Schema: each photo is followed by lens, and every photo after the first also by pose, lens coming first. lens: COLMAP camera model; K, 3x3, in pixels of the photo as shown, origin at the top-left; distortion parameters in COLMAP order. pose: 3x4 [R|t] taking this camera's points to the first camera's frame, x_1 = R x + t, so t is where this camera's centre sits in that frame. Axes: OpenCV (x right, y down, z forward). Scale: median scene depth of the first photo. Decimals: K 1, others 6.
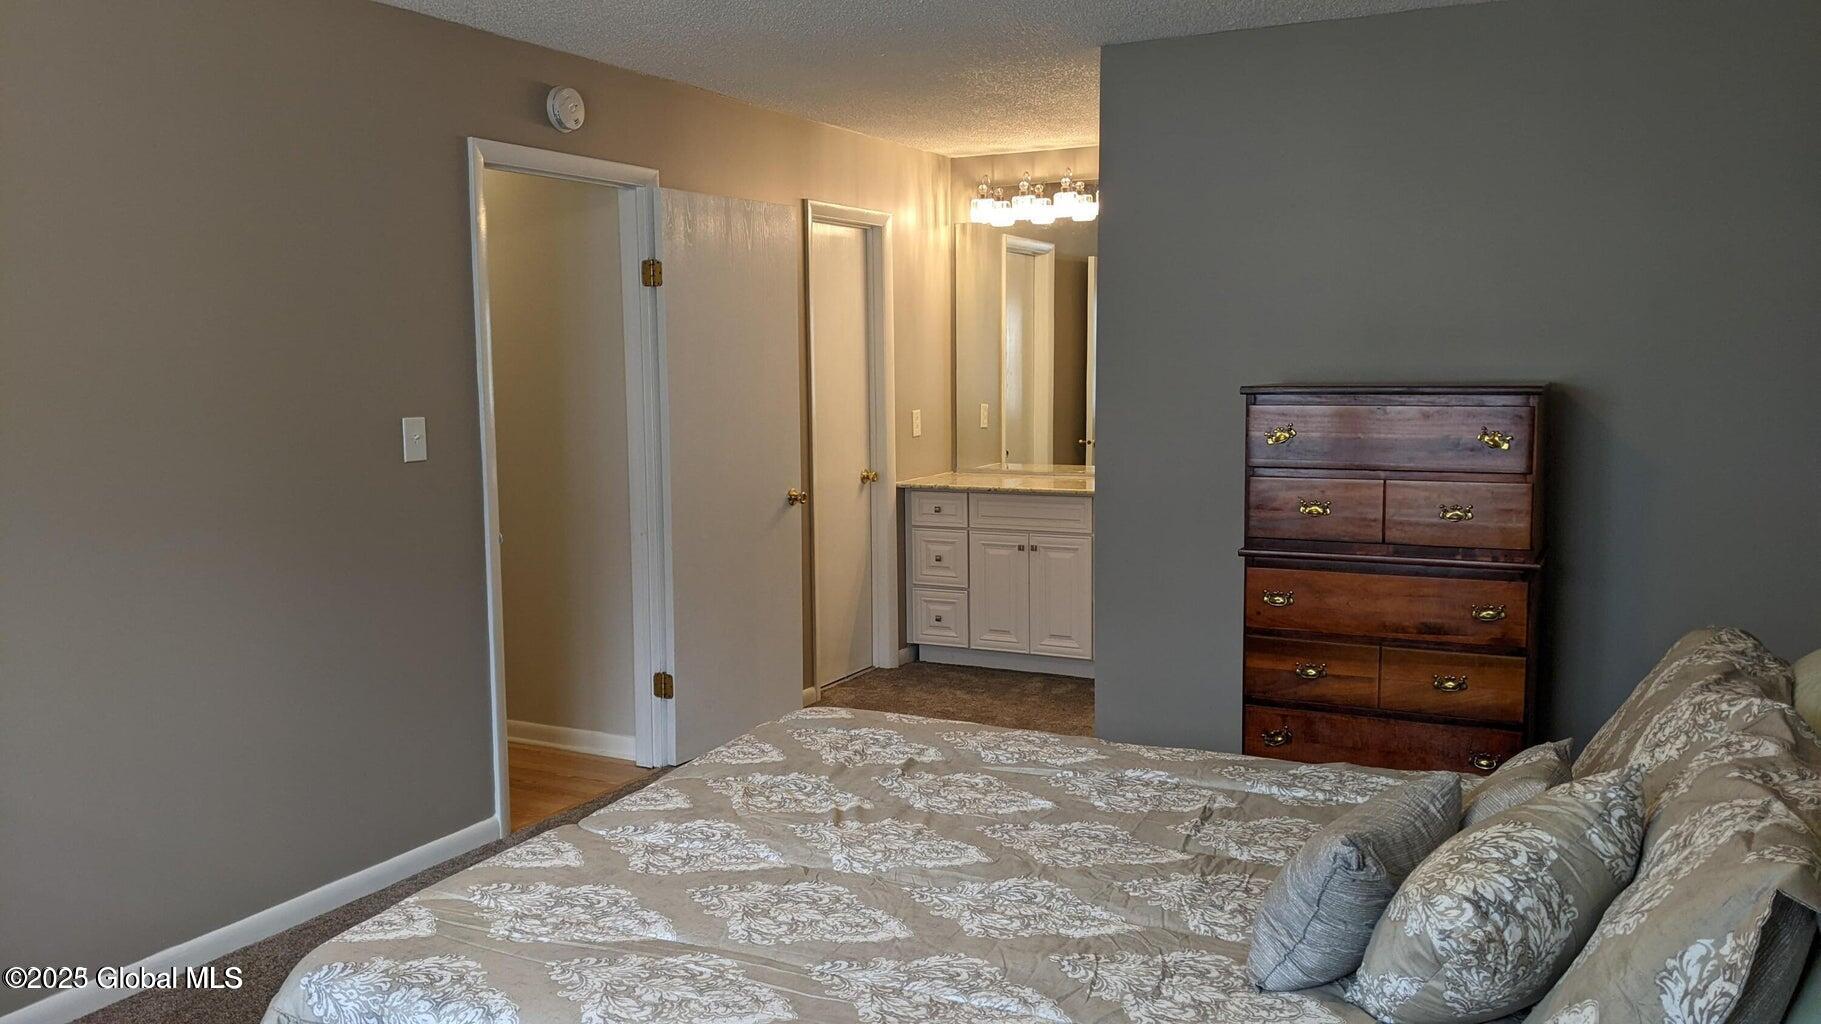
lens RADIAL K [[1446.2, 0, 904.9], [0, 1446.2, 532.5], [0, 0, 1]] dist [0.096012, -0.160866]
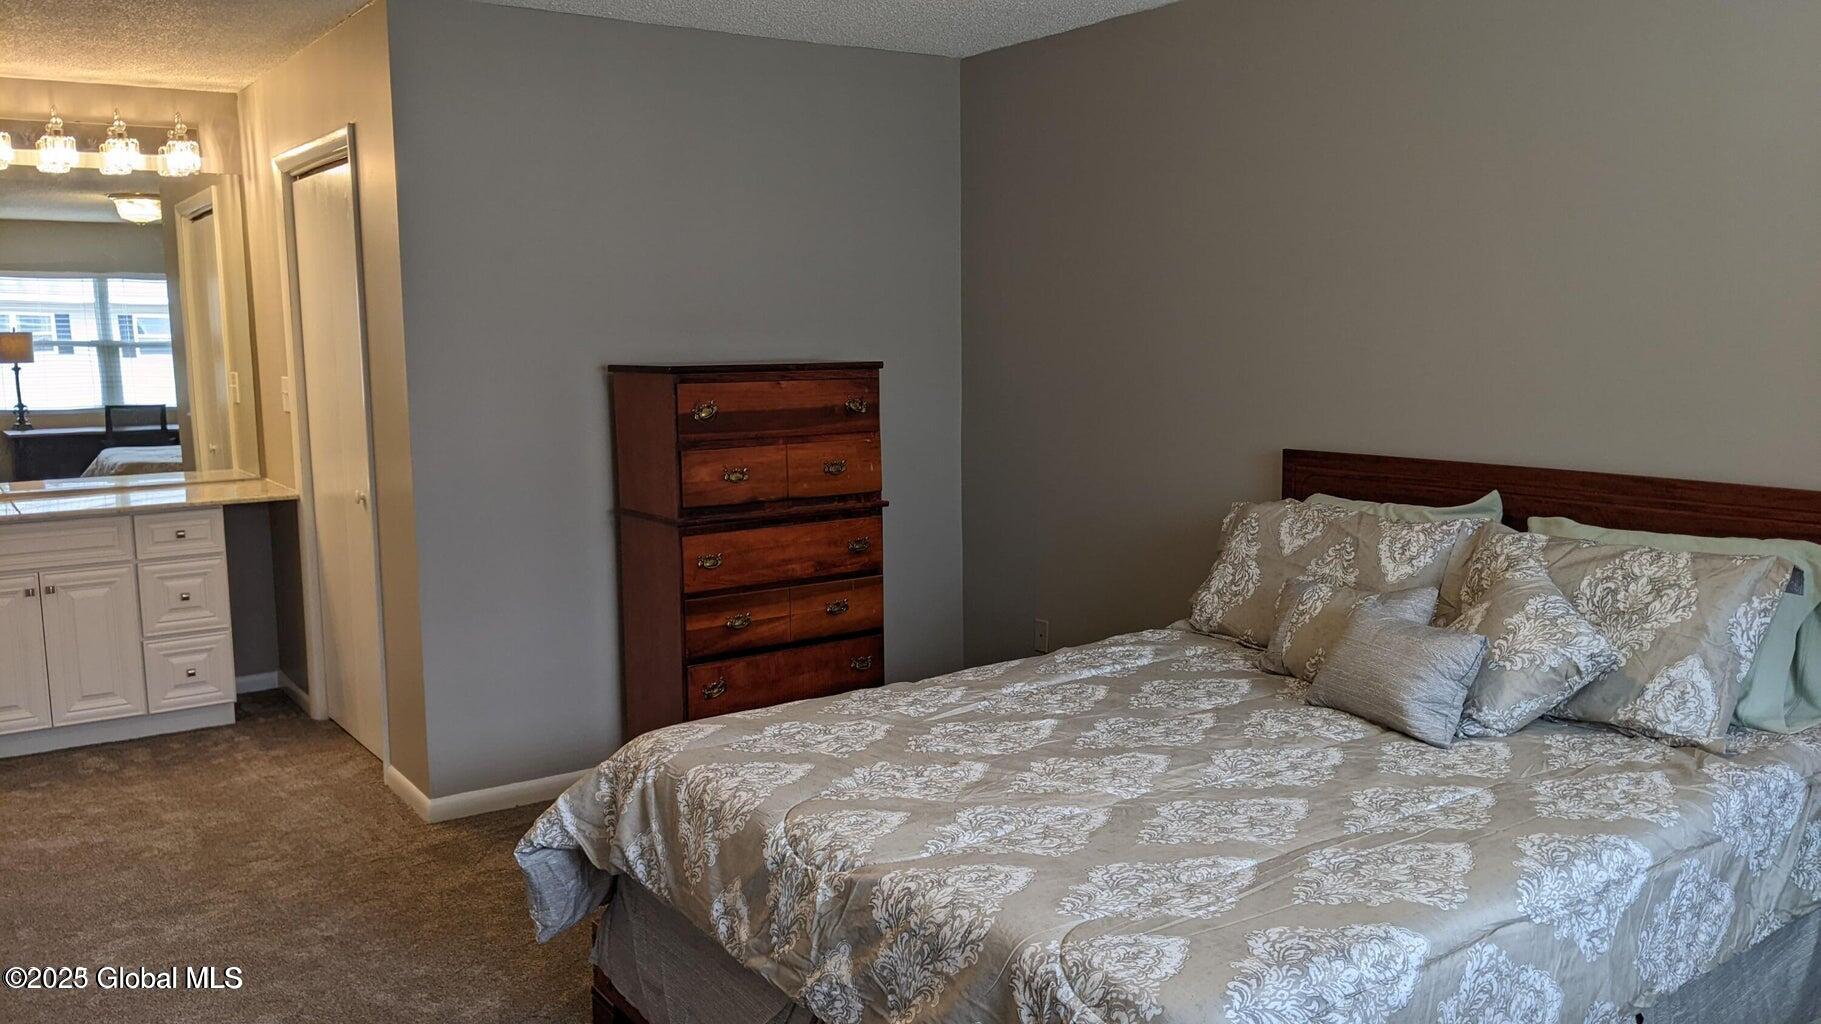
lens RADIAL K [[1446.2, 0, 904.9], [0, 1446.2, 532.5], [0, 0, 1]] dist [0.096012, -0.160866]
pose [[0.466752, -0.120062, 0.876201, -0.968506], [0.116996, 0.990417, 0.073388, -0.060114], [-0.876615, 0.068258, 0.476326, 0.559726]]
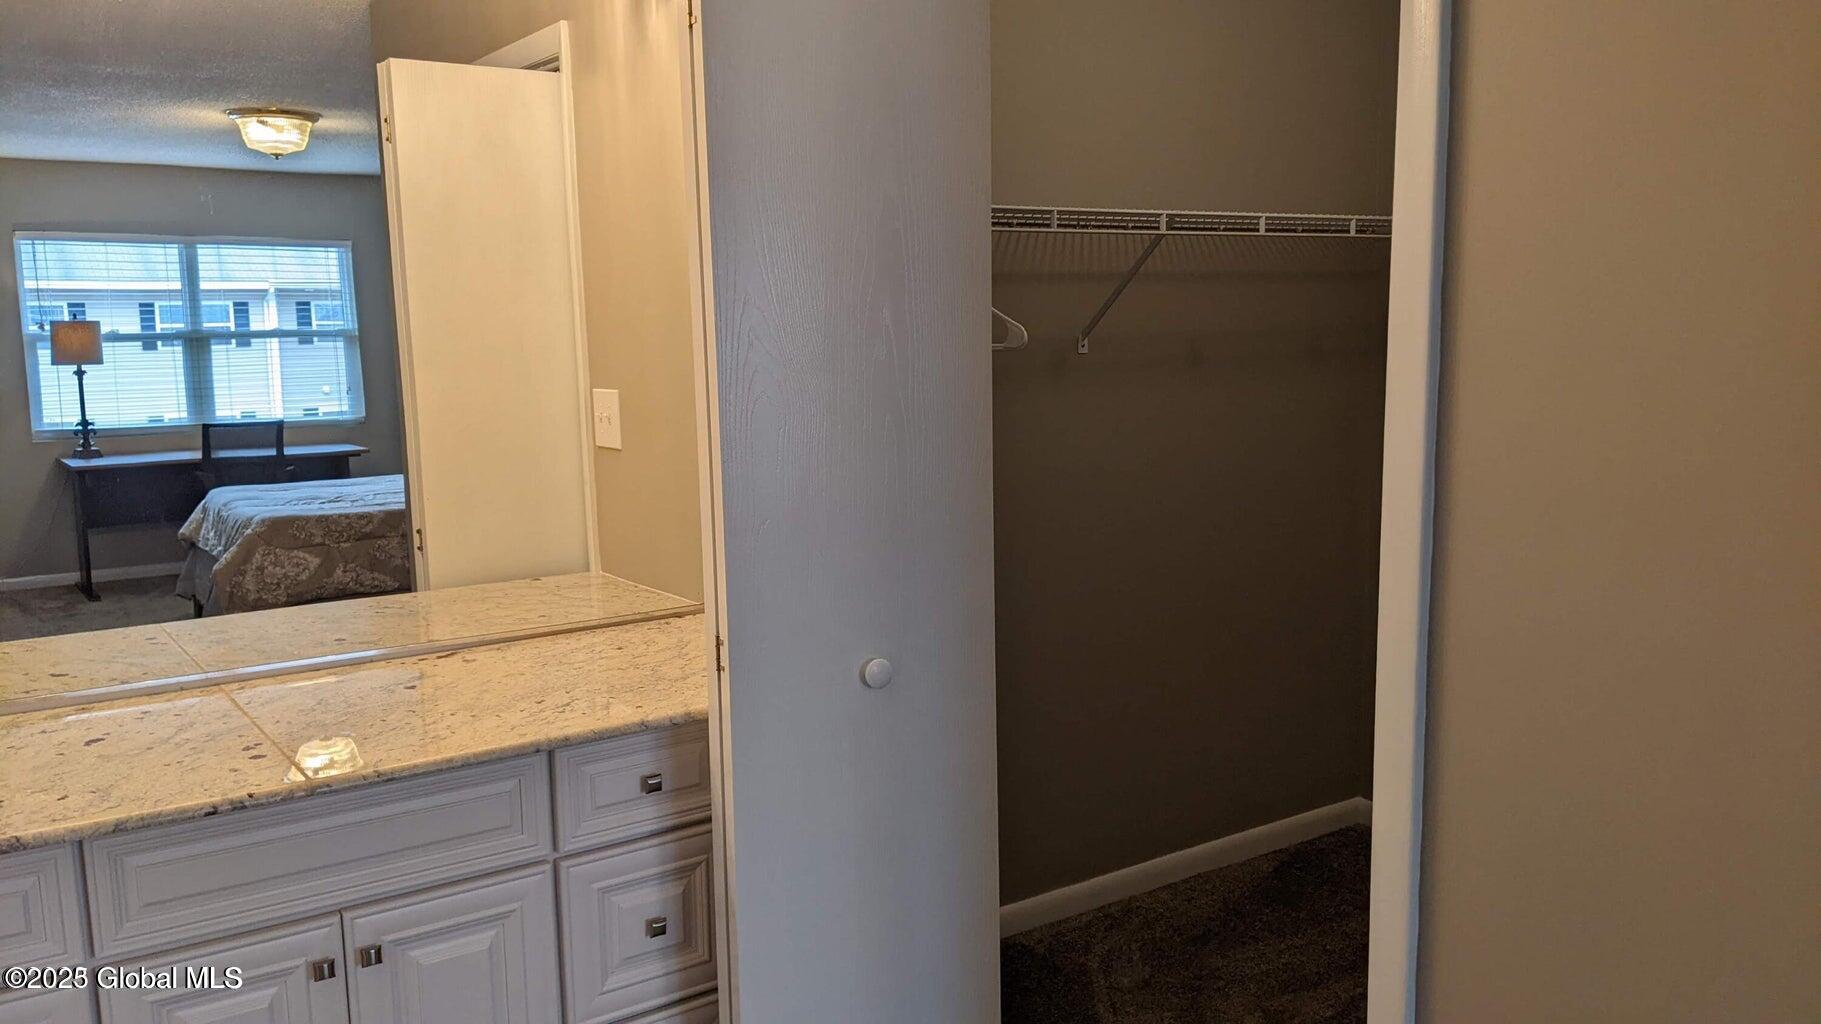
lens RADIAL K [[1446.2, 0, 904.9], [0, 1446.2, 532.5], [0, 0, 1]] dist [0.096012, -0.160866]
pose [[0.461286, -0.134337, 0.877023, -0.305794], [0.127018, 0.988288, 0.084572, -0.229249], [-0.878112, 0.072386, 0.472947, 1.886408]]
